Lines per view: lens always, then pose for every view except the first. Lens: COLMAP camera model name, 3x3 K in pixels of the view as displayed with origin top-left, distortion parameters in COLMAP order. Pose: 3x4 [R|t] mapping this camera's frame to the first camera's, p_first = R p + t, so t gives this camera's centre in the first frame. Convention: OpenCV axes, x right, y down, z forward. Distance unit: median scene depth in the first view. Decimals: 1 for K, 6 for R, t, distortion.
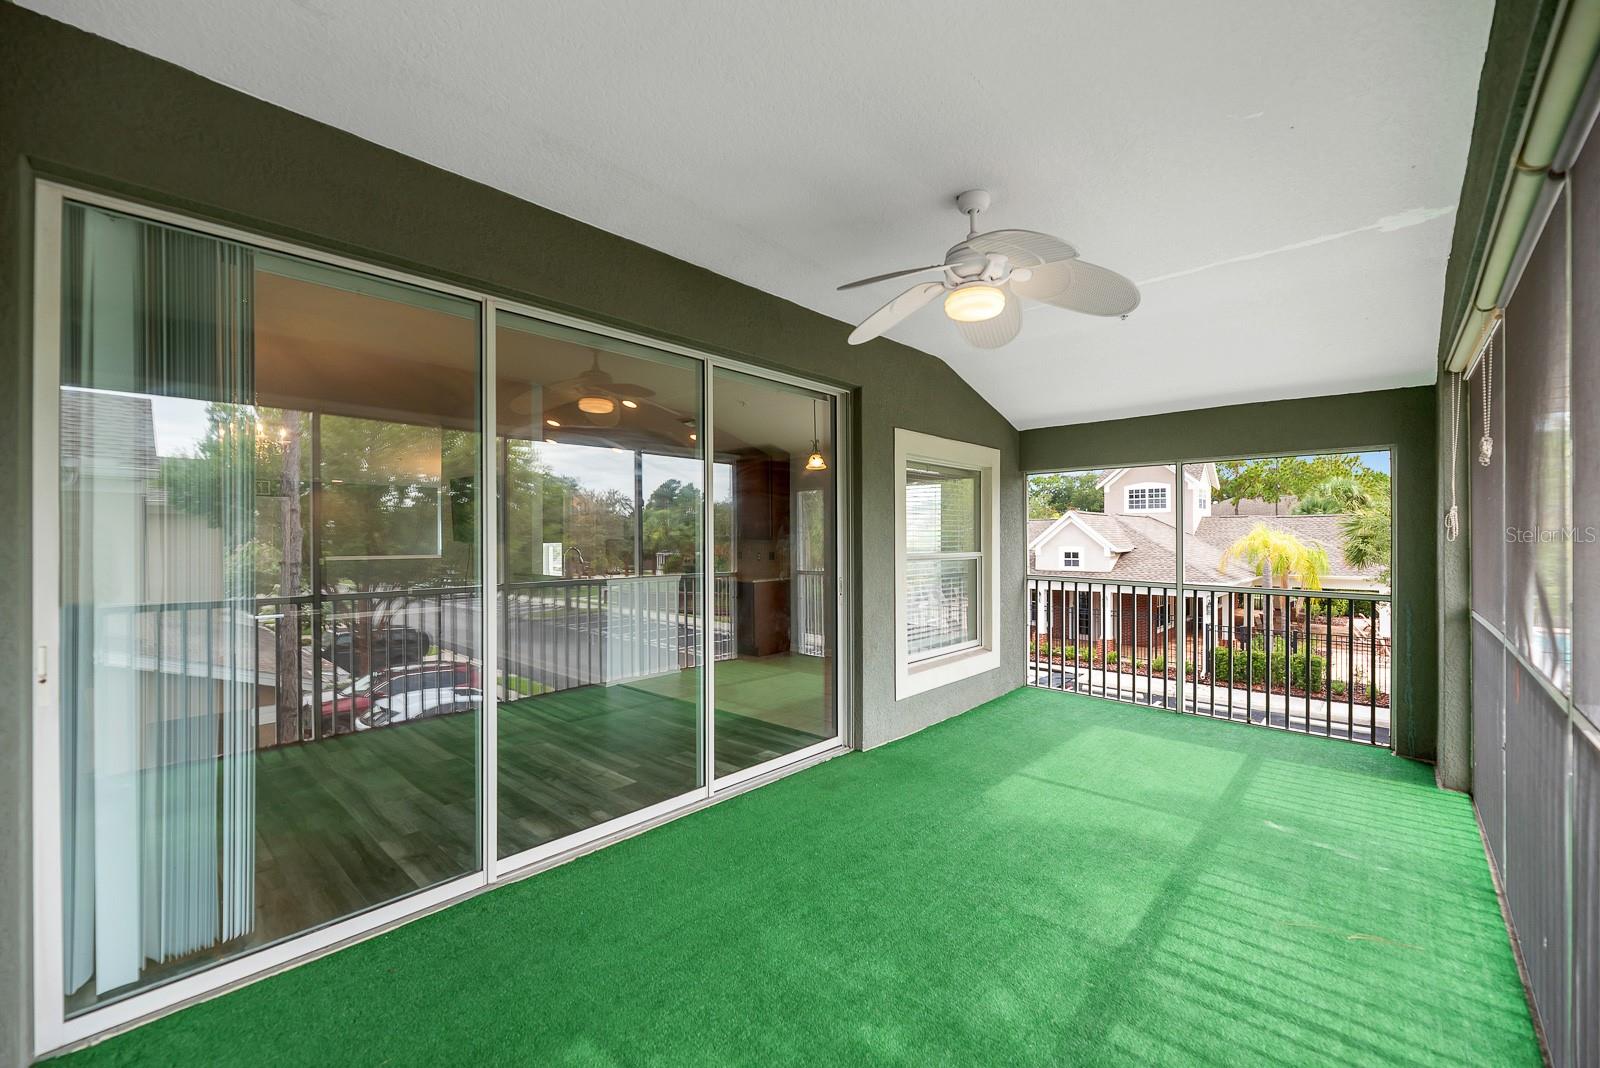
lens RADIAL K [[654.7, 0, 796.9], [0, 654.7, 544.2], [0, 0, 1]] dist [-0.001127, 0.000159]
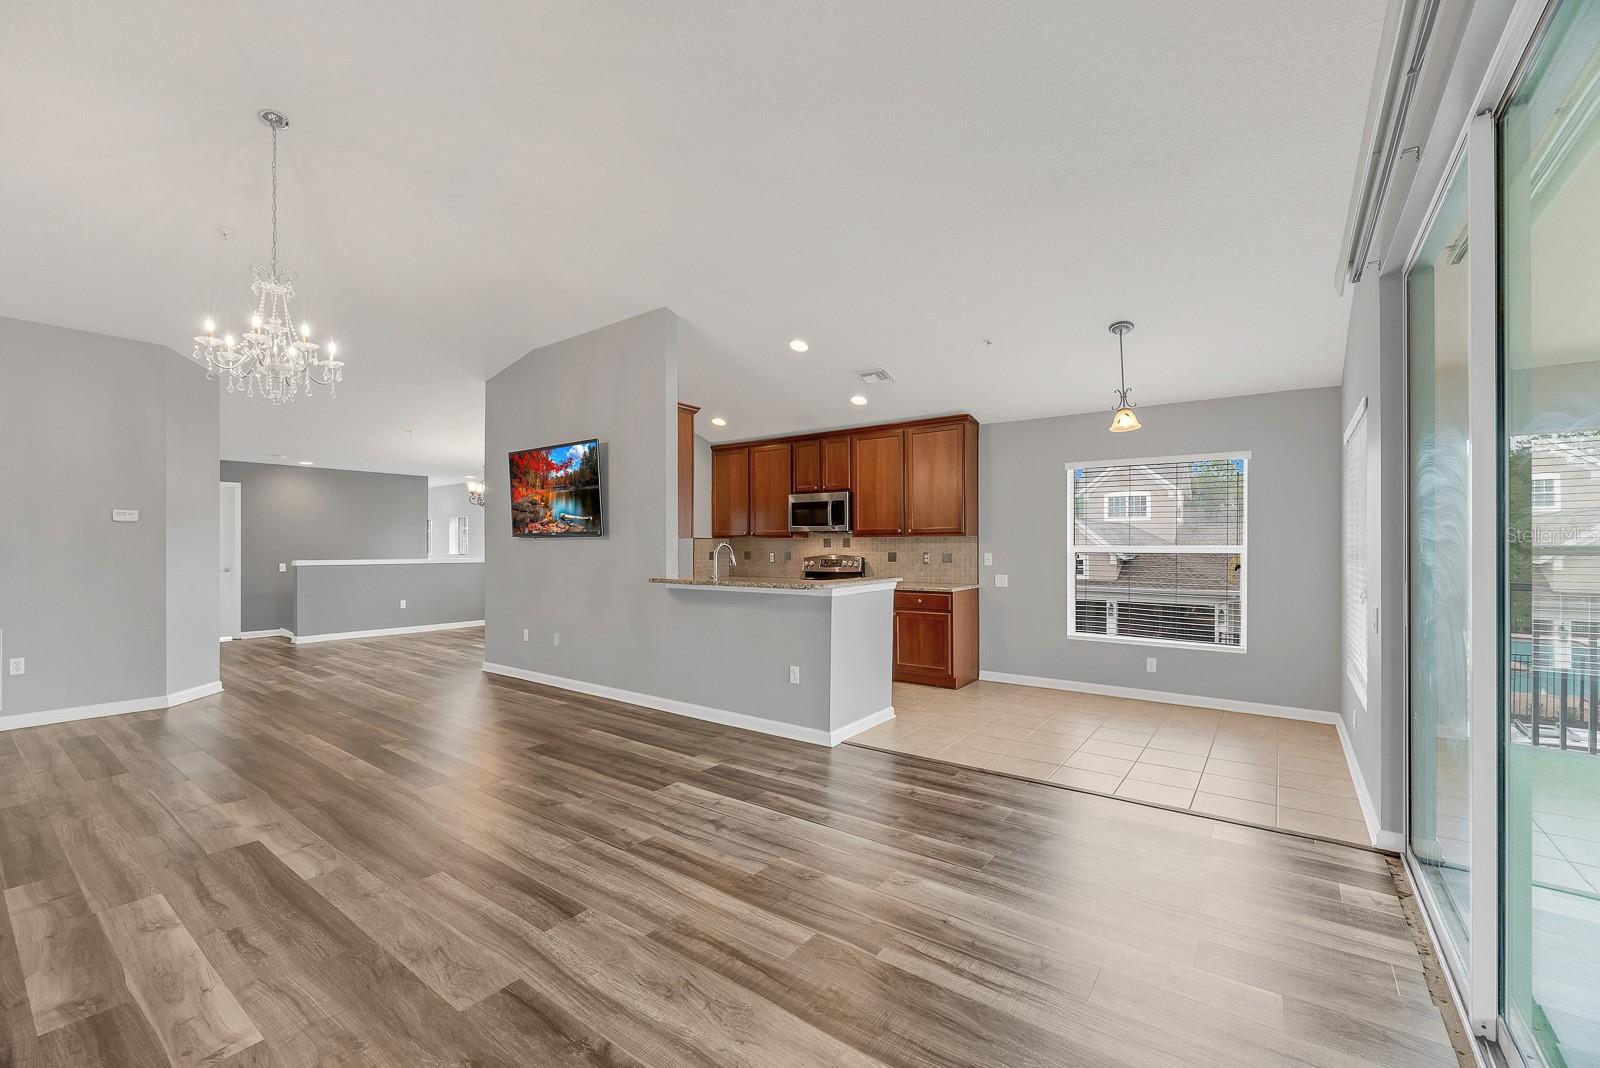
lens RADIAL K [[654.7, 0, 796.9], [0, 654.7, 544.2], [0, 0, 1]] dist [-0.001127, 0.000159]
pose [[0.994394, 0.002787, 0.105697, -0.657354], [-0.001461, 0.999919, -0.012618, 0.029150], [-0.105724, 0.012393, 0.994318, 0.543167]]
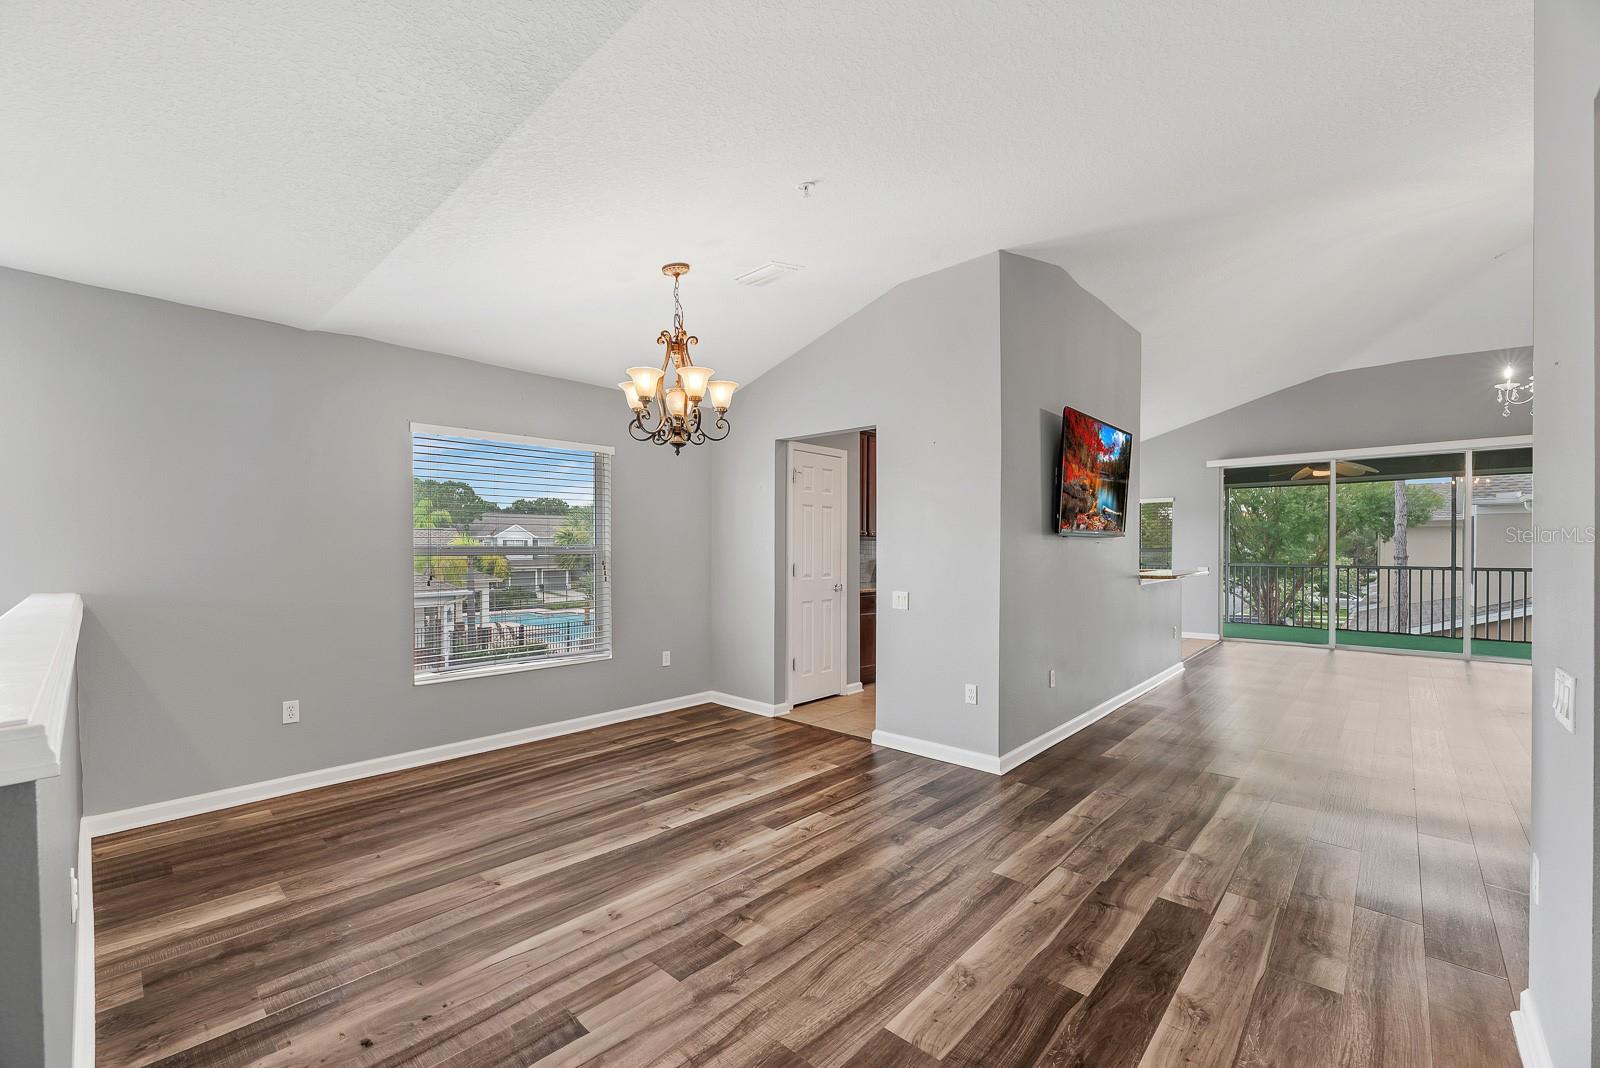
lens RADIAL K [[654.7, 0, 796.9], [0, 654.7, 544.2], [0, 0, 1]] dist [-0.001127, 0.000159]
pose [[0.001239, 0.011131, 0.999937, -2.307460], [0.013097, 0.999852, -0.011146, 0.015580], [-0.999913, 0.013110, 0.001093, 2.723812]]
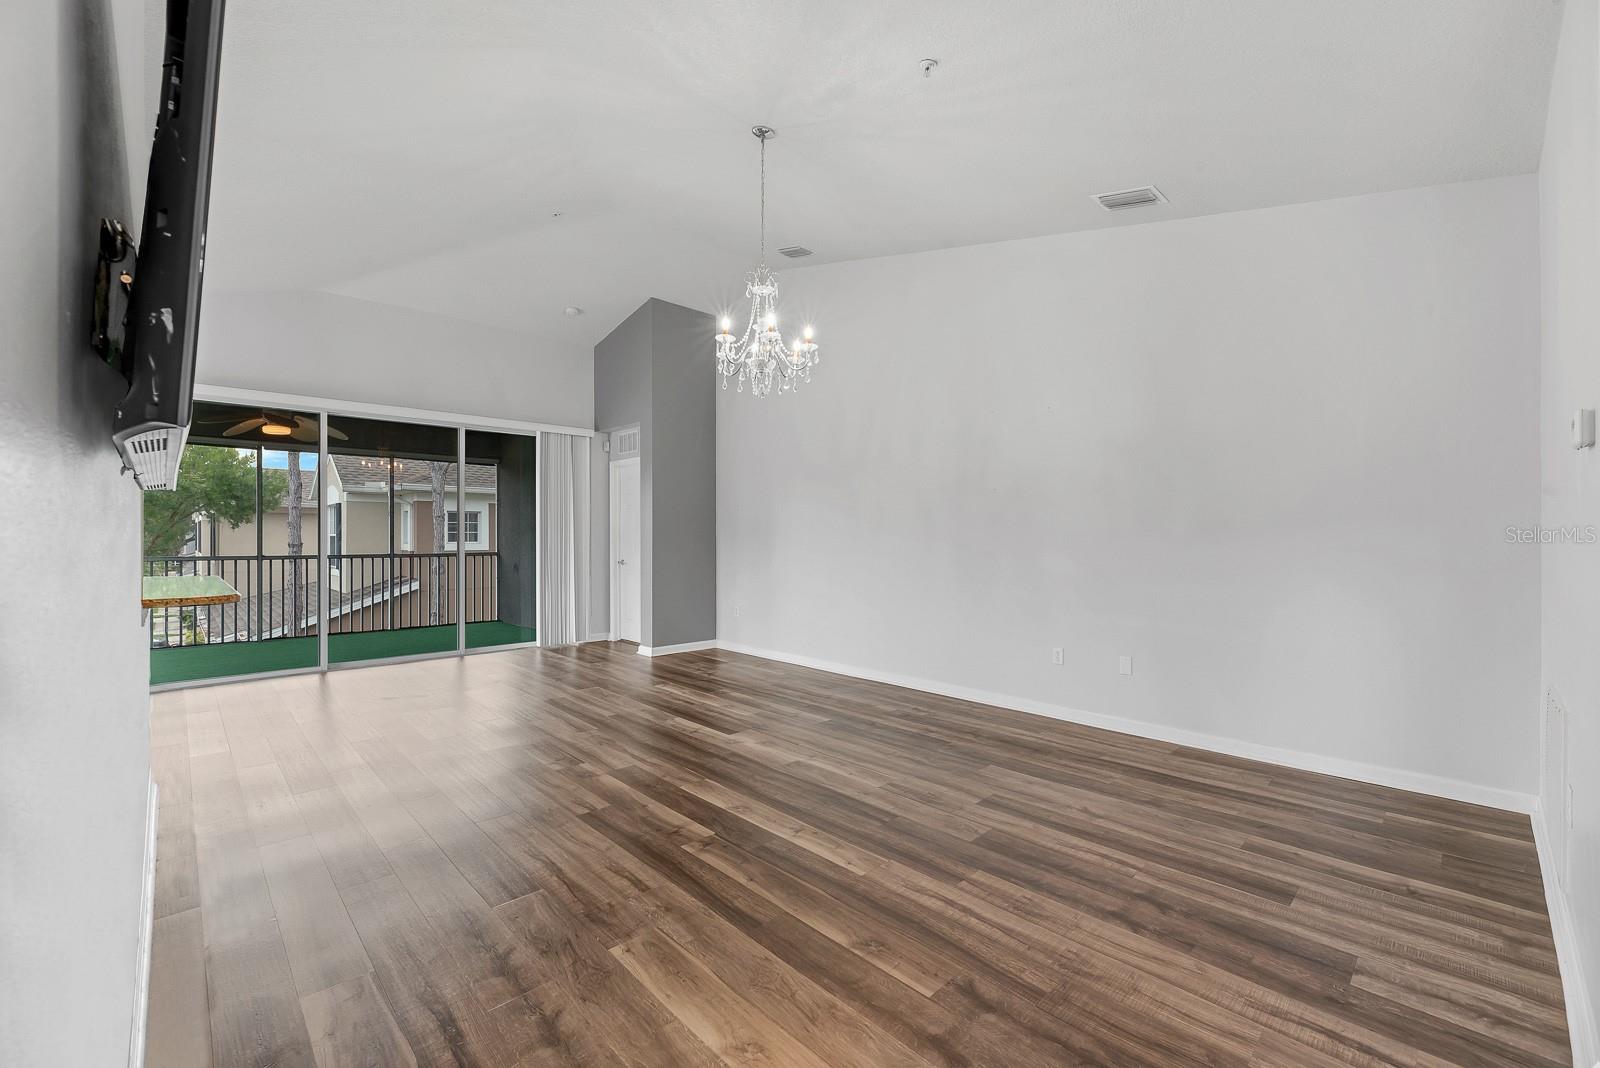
lens RADIAL K [[657.8, 0, 800.0], [0, 657.8, 534.0], [0, 0, 1]] dist [-0.005441, -0.000377]
pose [[-0.998001, 0.003225, 0.063121, -1.388244], [0.003744, 0.999960, 0.008113, 0.021512], [-0.063092, 0.008333, -0.997973, 2.458707]]
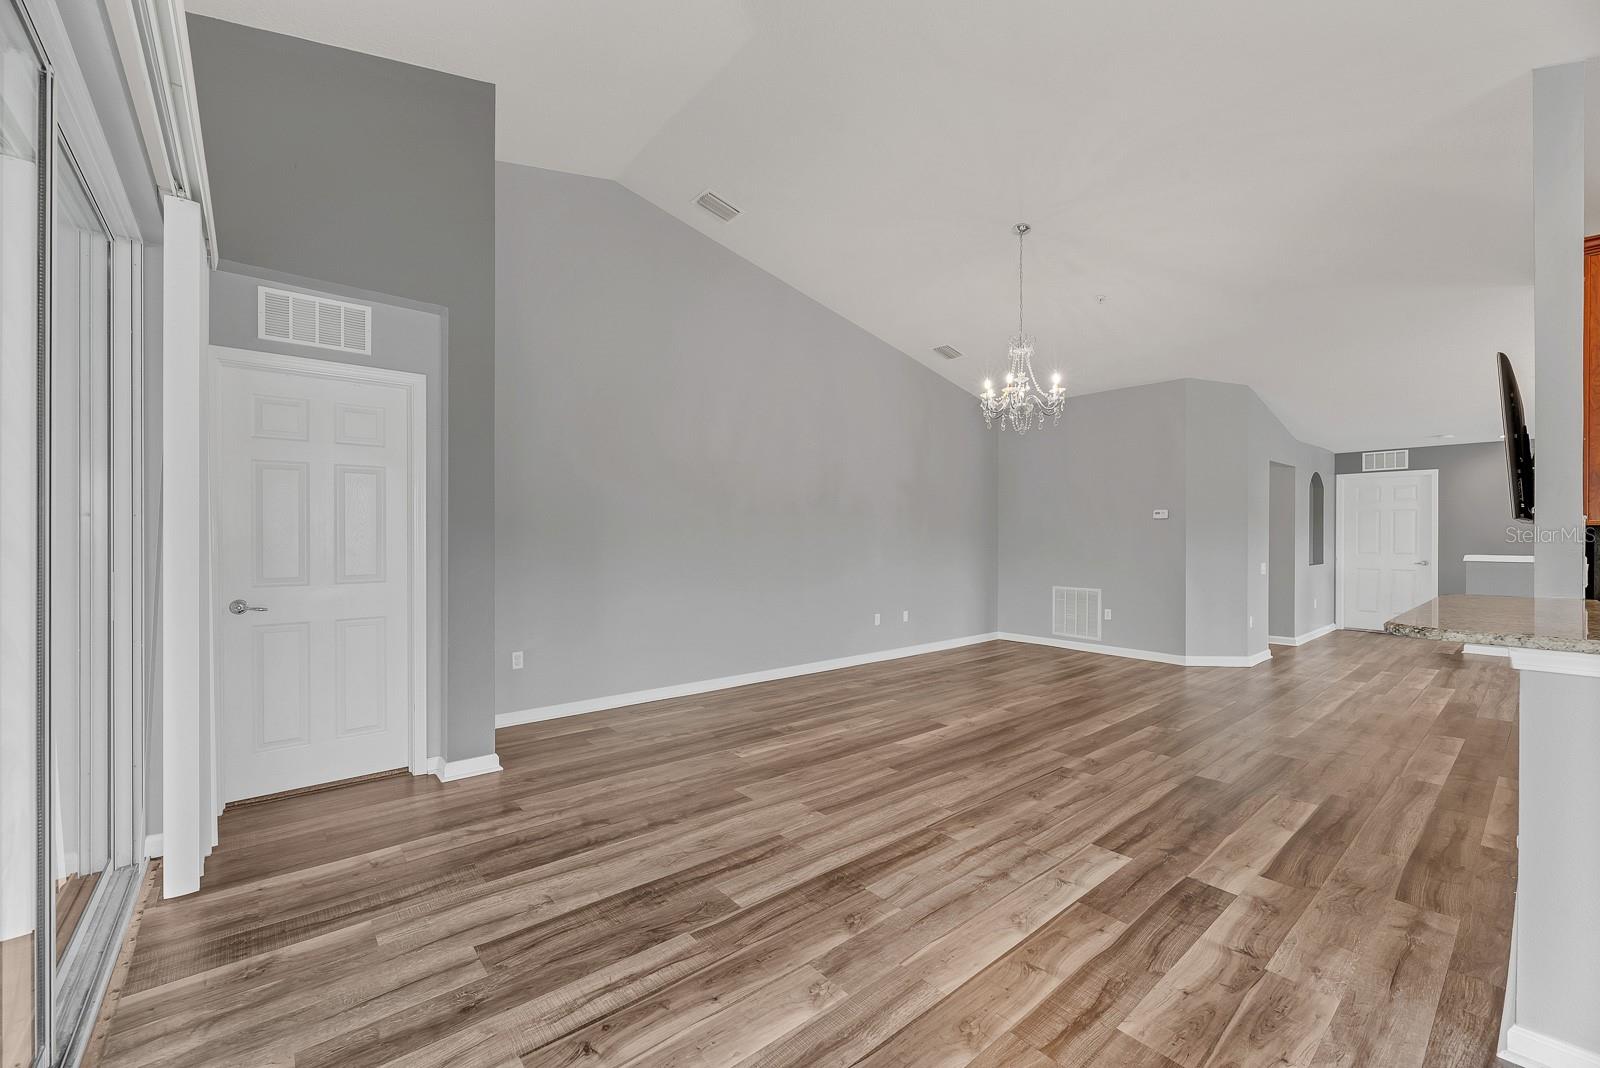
lens RADIAL K [[647.9, 0, 787.5], [0, 647.9, 537.0], [0, 0, 1]] dist [-0.001820, -0.000057]
pose [[-0.130424, 0.005124, -0.991445, 0.001156], [-0.012854, 0.999894, 0.006859, 0.020032], [0.991375, 0.013639, -0.130345, 1.231078]]
